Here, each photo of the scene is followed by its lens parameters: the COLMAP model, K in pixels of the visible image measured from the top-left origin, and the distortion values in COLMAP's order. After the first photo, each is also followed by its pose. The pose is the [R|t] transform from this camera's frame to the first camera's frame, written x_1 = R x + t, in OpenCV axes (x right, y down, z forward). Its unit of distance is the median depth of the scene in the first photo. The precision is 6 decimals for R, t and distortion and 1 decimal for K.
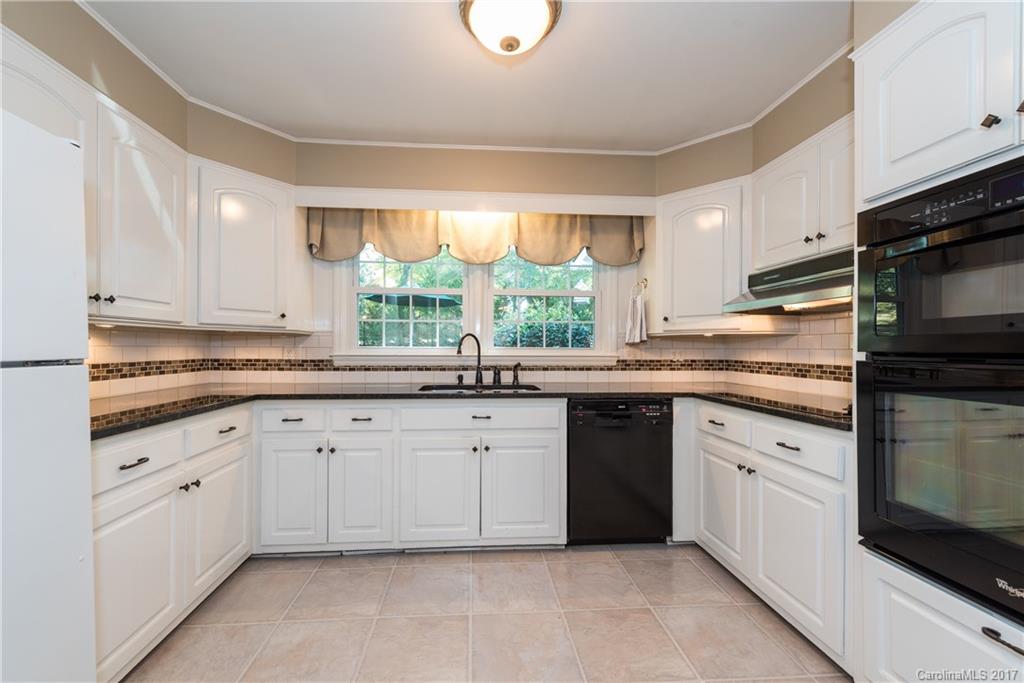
lens RADIAL K [[406.0, 0, 507.2], [0, 406.0, 345.5], [0, 0, 1]] dist [0.001845, -0.000538]
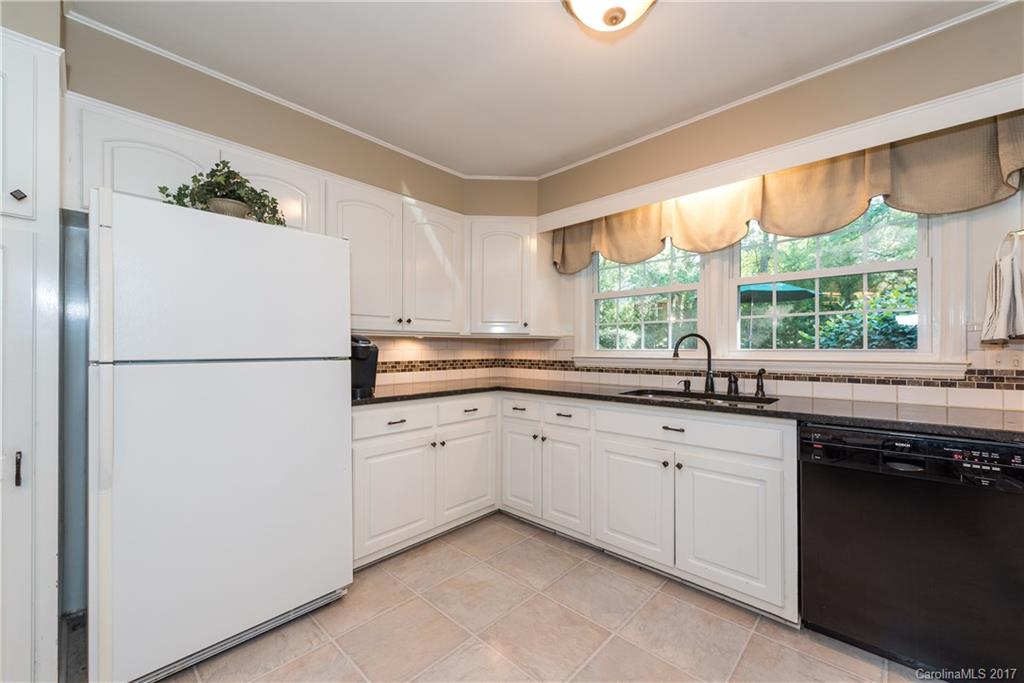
lens RADIAL K [[406.0, 0, 510.5], [0, 406.0, 345.6], [0, 0, 1]] dist [0.001845, -0.000538]
pose [[0.669329, -0.012000, -0.742869, 0.301120], [0.006660, 0.999926, -0.010152, 0.002815], [0.742936, 0.001847, 0.669360, 0.127032]]
